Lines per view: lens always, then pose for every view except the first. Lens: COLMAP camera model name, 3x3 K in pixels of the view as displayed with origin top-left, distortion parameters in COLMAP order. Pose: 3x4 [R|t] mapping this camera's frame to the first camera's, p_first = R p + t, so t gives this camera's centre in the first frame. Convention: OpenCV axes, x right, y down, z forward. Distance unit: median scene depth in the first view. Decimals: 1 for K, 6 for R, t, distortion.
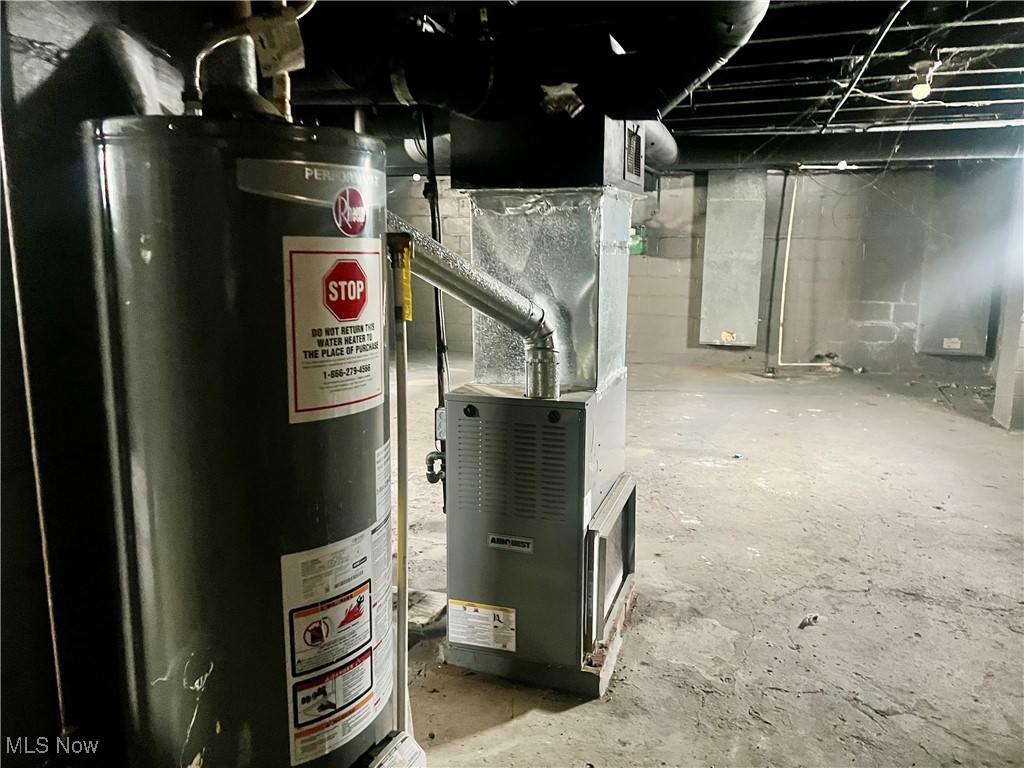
lens RADIAL K [[779.1, 0, 502.0], [0, 779.1, 385.0], [0, 0, 1]] dist [0.015076, 0.002677]
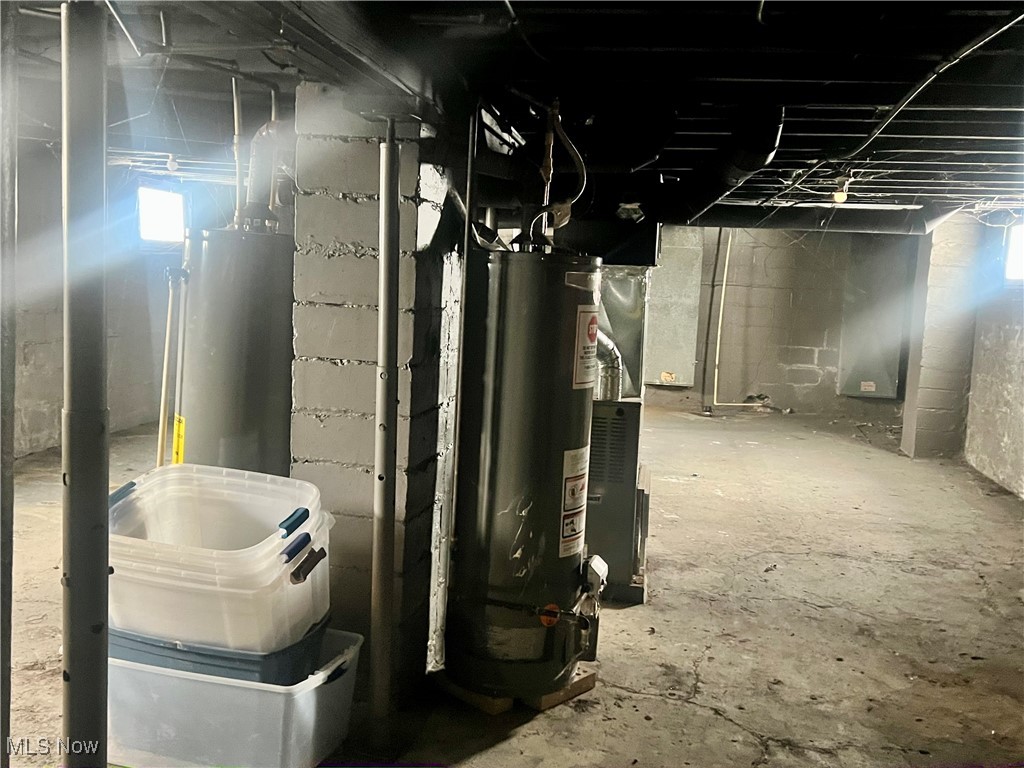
lens RADIAL K [[951.6, 0, 516.7], [0, 951.6, 380.0], [0, 0, 1]] dist [0.058107, 0.000000]
pose [[0.986270, 0.021775, 0.163701, -0.253925], [-0.011294, 0.997842, -0.064682, 0.058391], [-0.164756, 0.061945, 0.984387, -0.469343]]
